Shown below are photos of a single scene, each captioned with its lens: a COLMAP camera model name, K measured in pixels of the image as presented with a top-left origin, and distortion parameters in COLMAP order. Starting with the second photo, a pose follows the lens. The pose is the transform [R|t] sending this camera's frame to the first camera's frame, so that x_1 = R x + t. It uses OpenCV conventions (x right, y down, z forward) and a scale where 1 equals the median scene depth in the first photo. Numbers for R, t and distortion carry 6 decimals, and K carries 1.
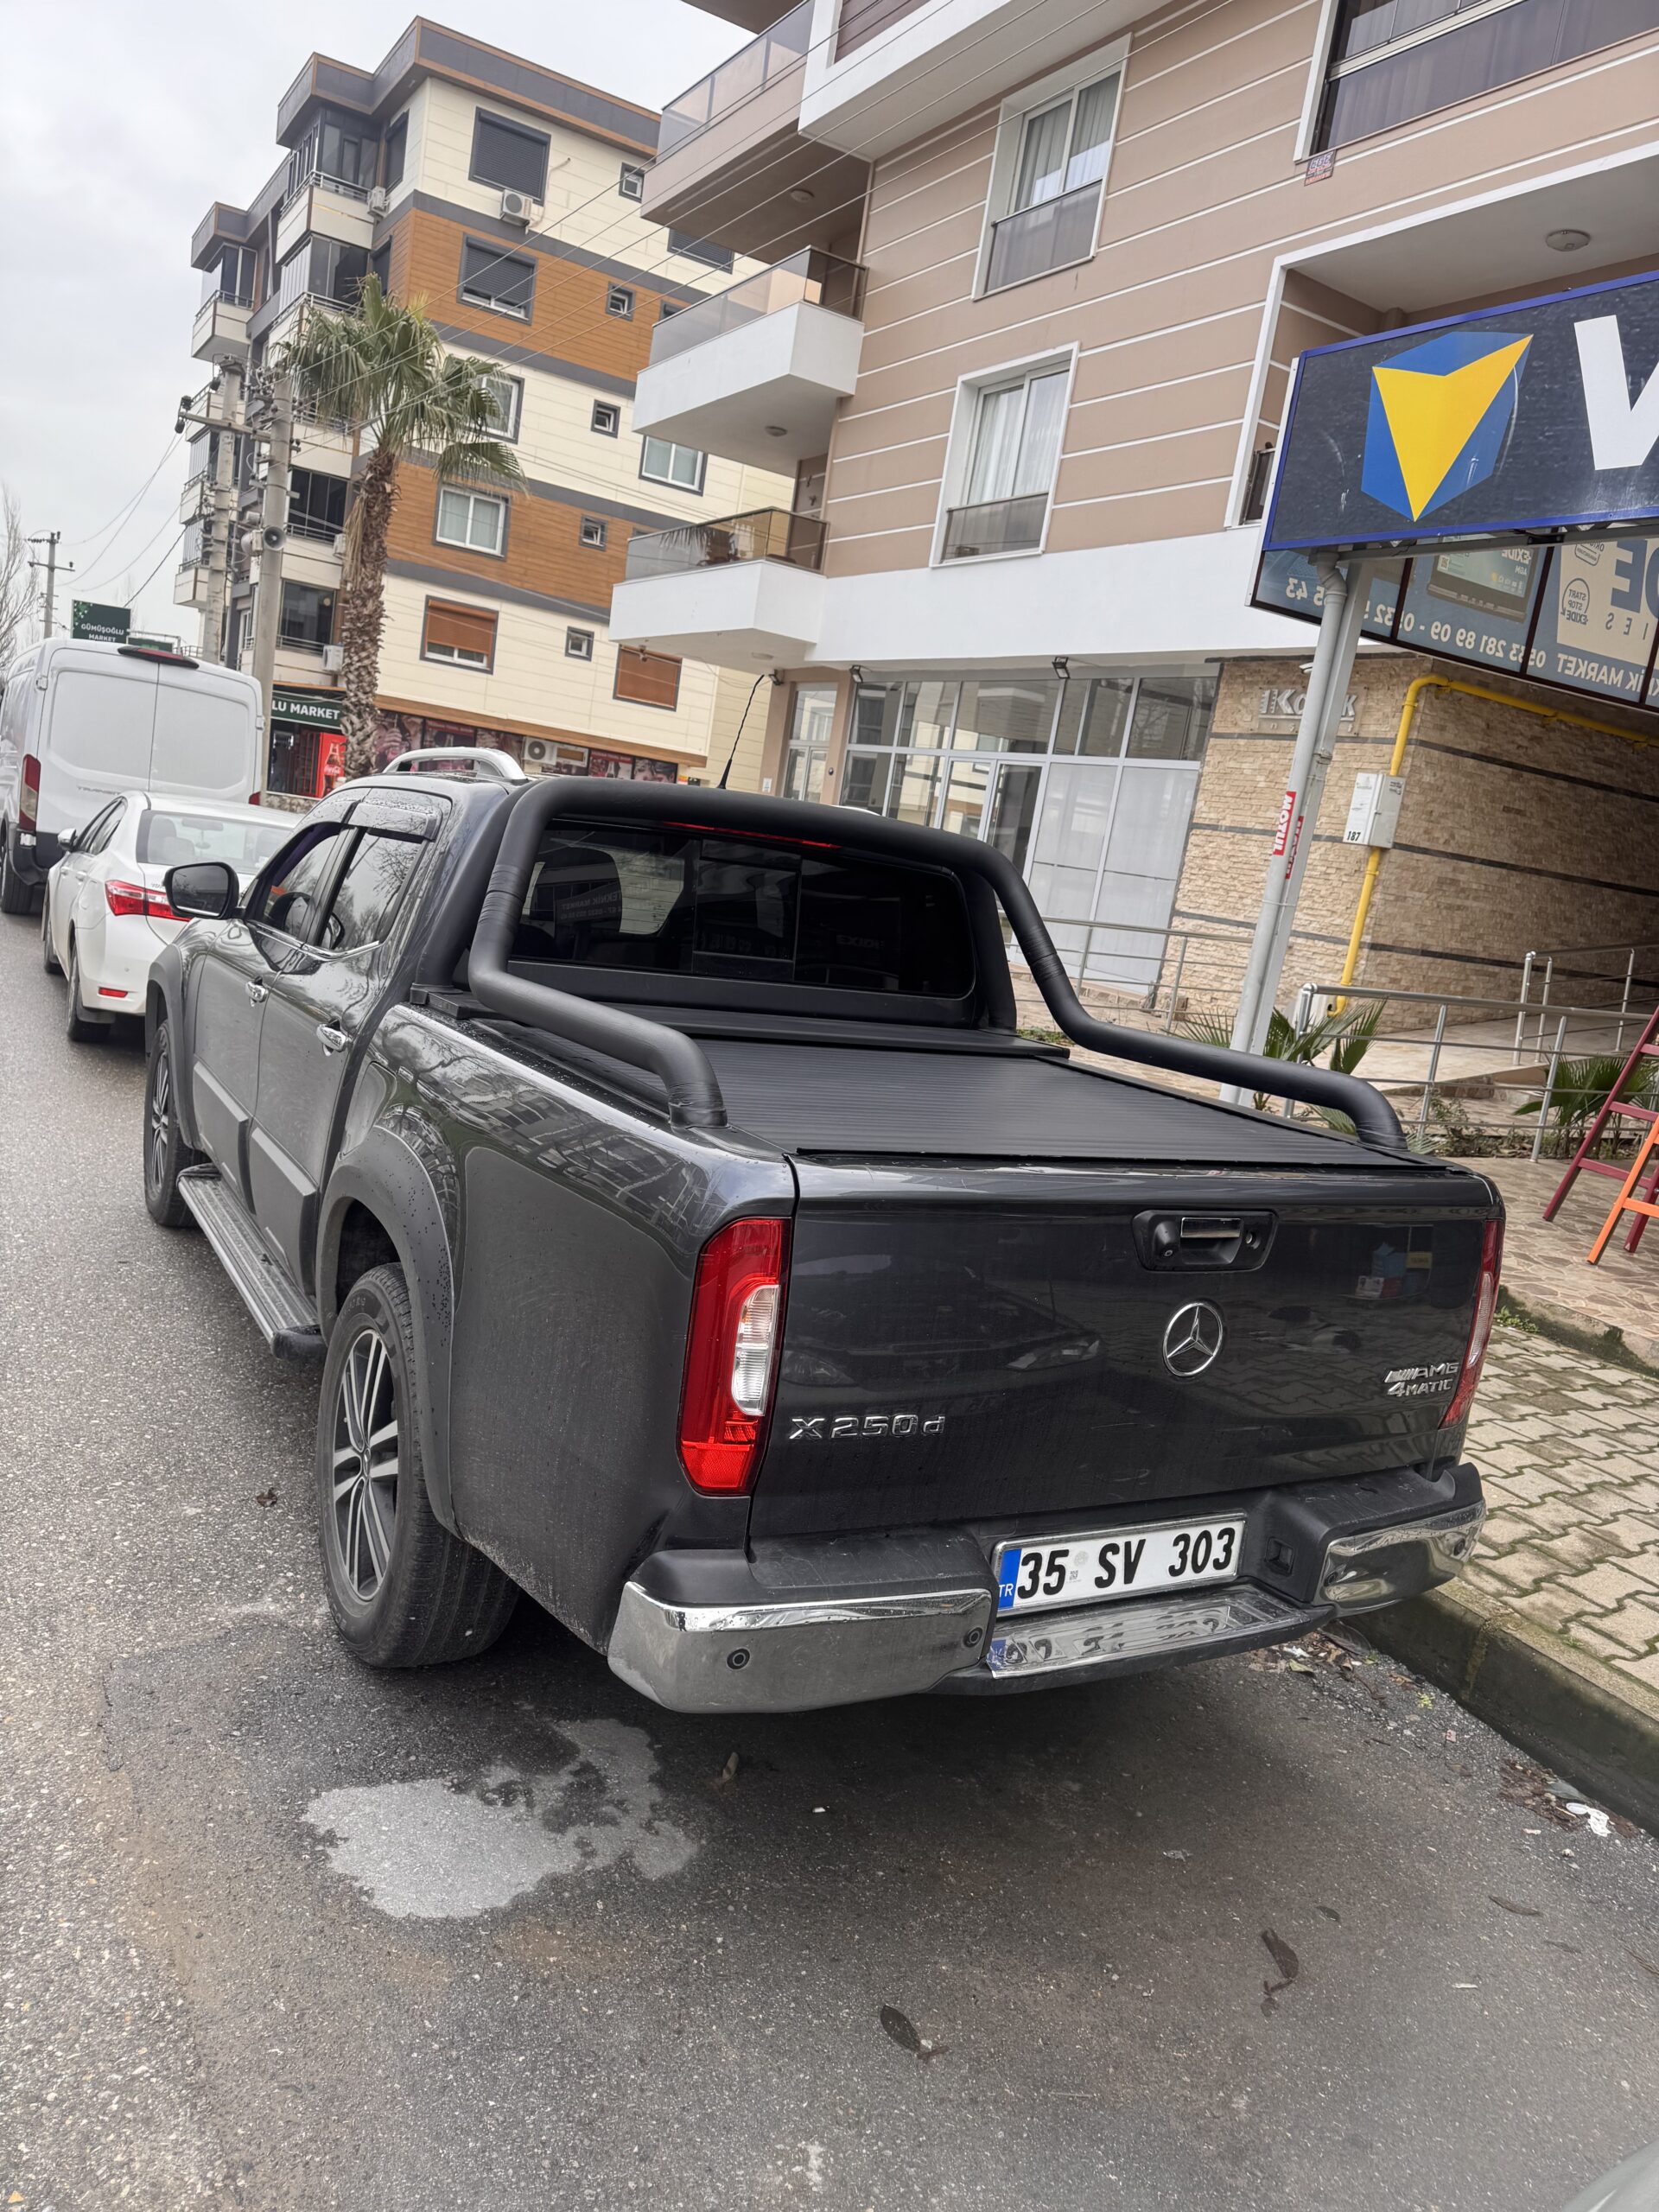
lens RADIAL K [[1576.4, 0, 829.5], [0, 1576.4, 1106.0], [0, 0, 1]] dist [-0.002008, 0.001575]
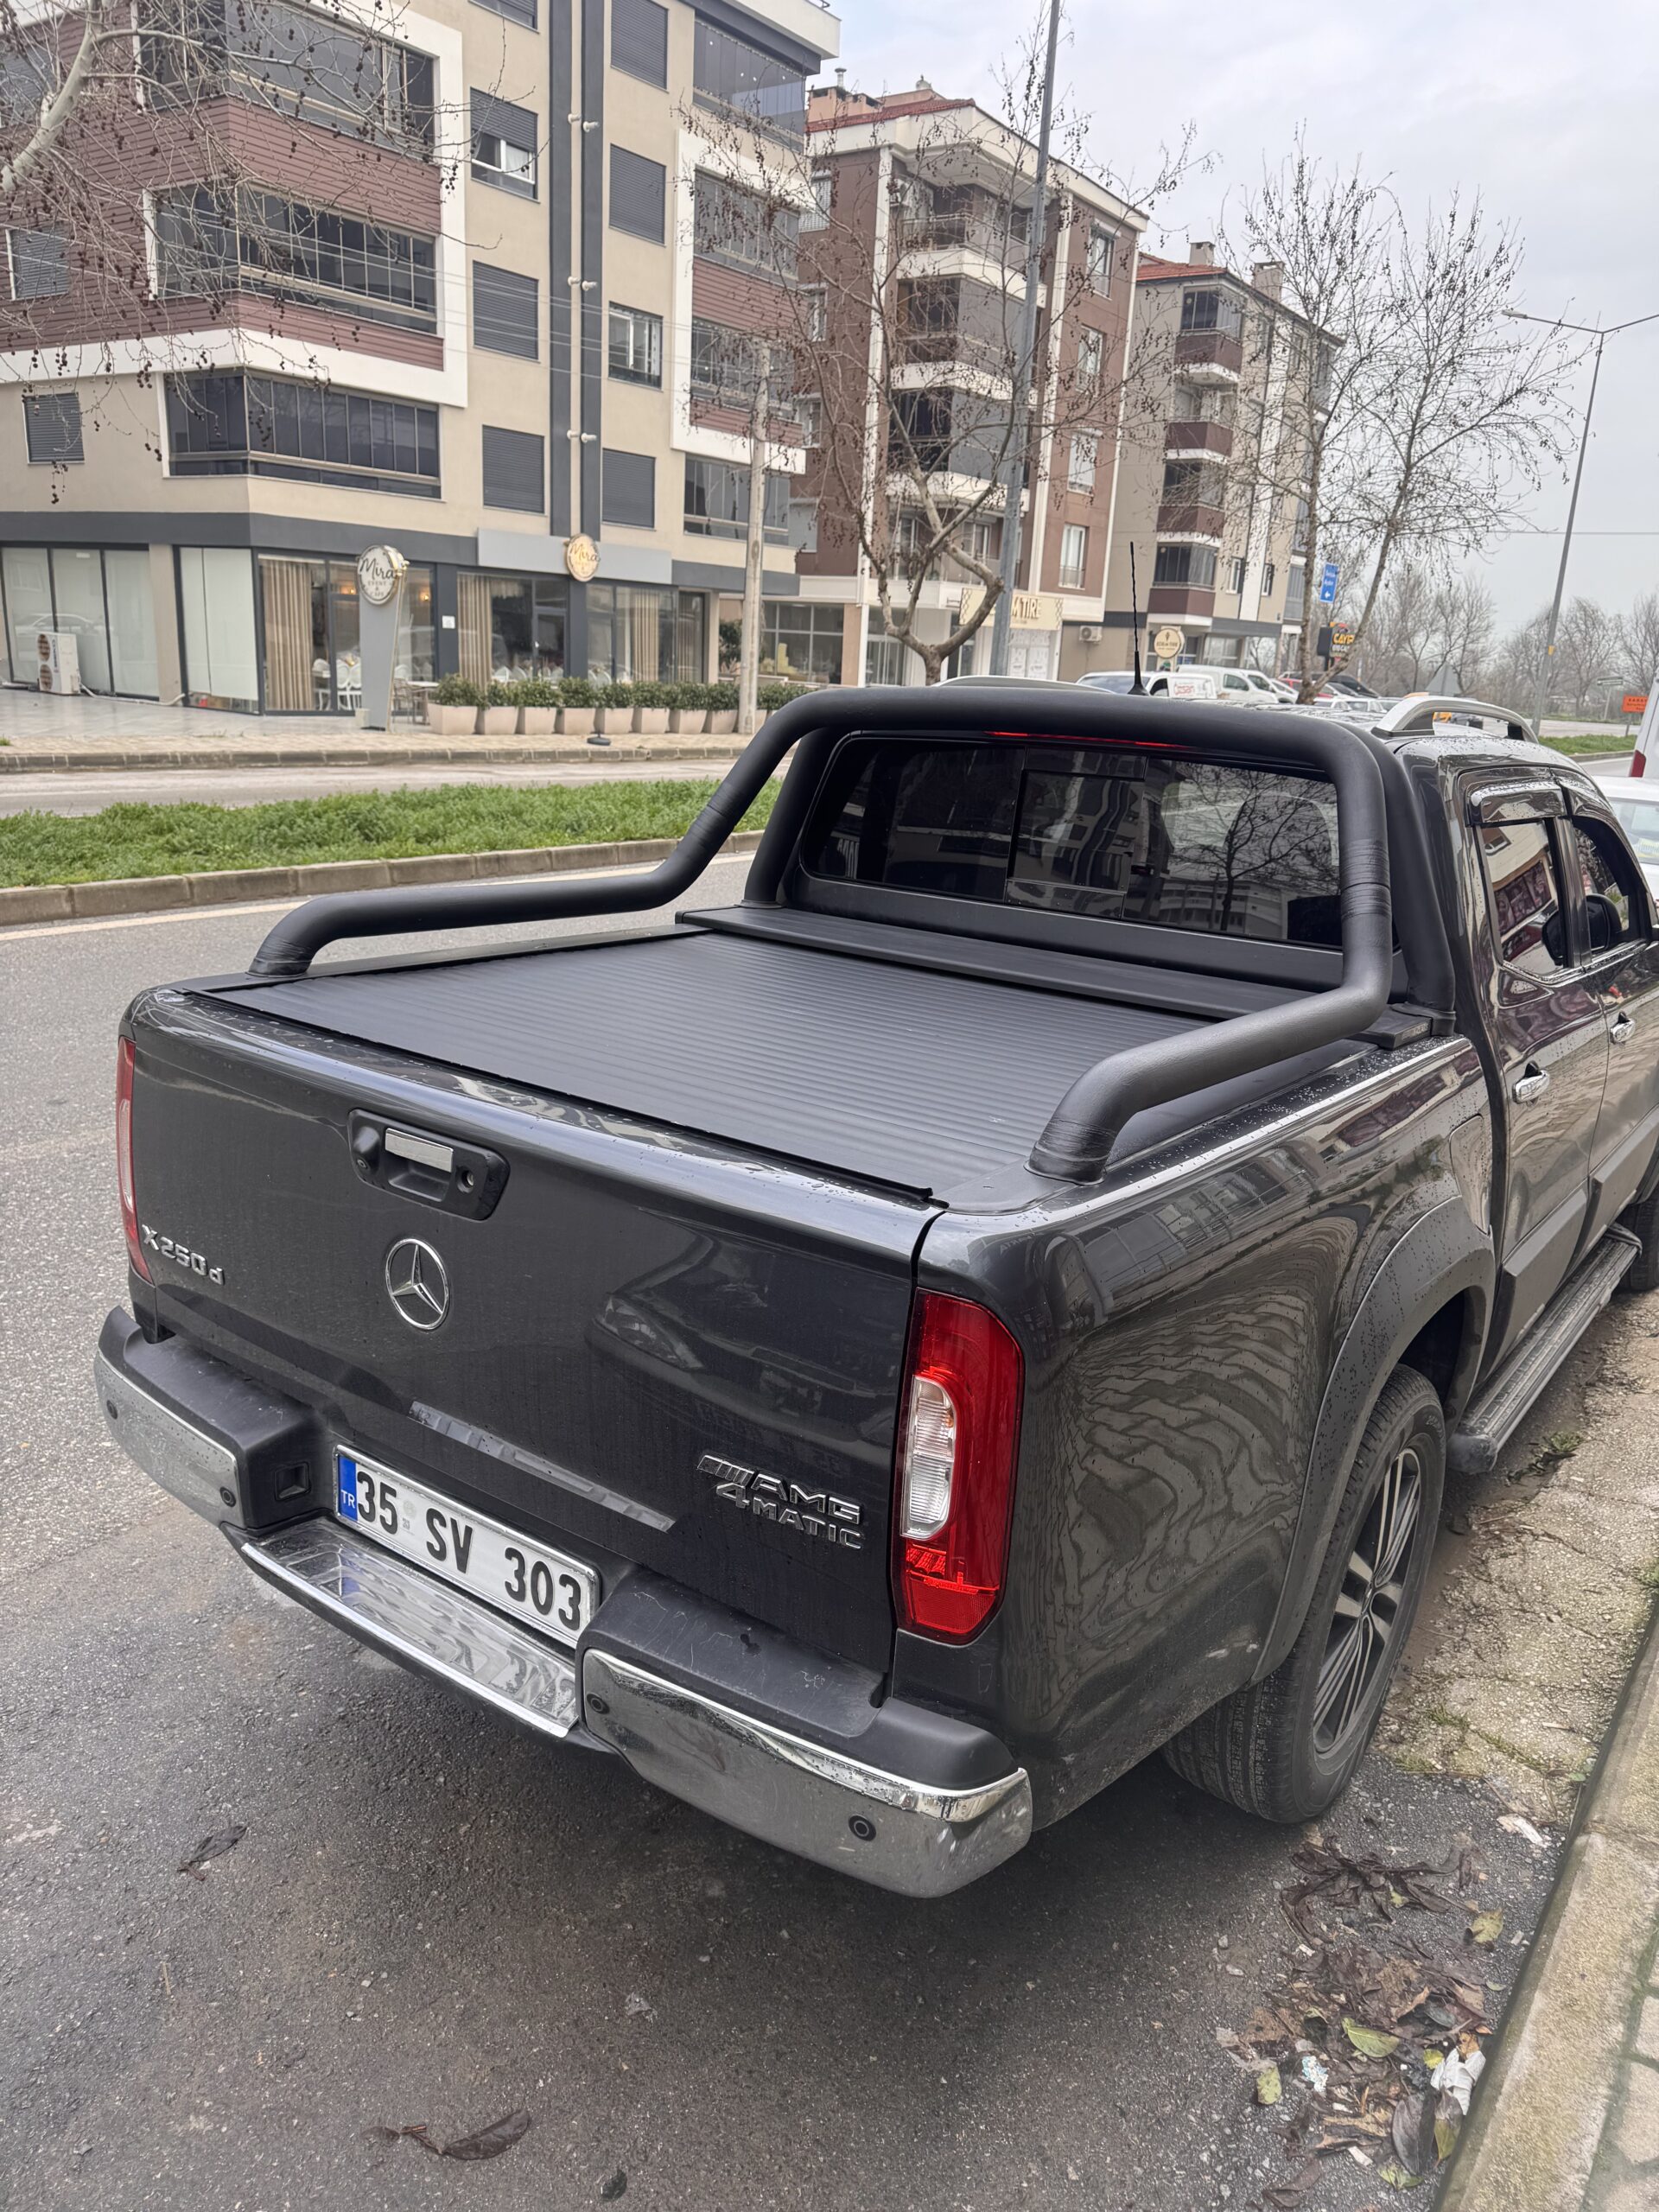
lens RADIAL K [[1576.4, 0, 829.5], [0, 1576.4, 1106.0], [0, 0, 1]] dist [-0.002008, 0.001575]
pose [[0.395506, 0.110104, -0.911840, 0.979265], [-0.129621, 0.989543, 0.063264, -0.022821], [0.909271, 0.093173, 0.405642, 0.787006]]
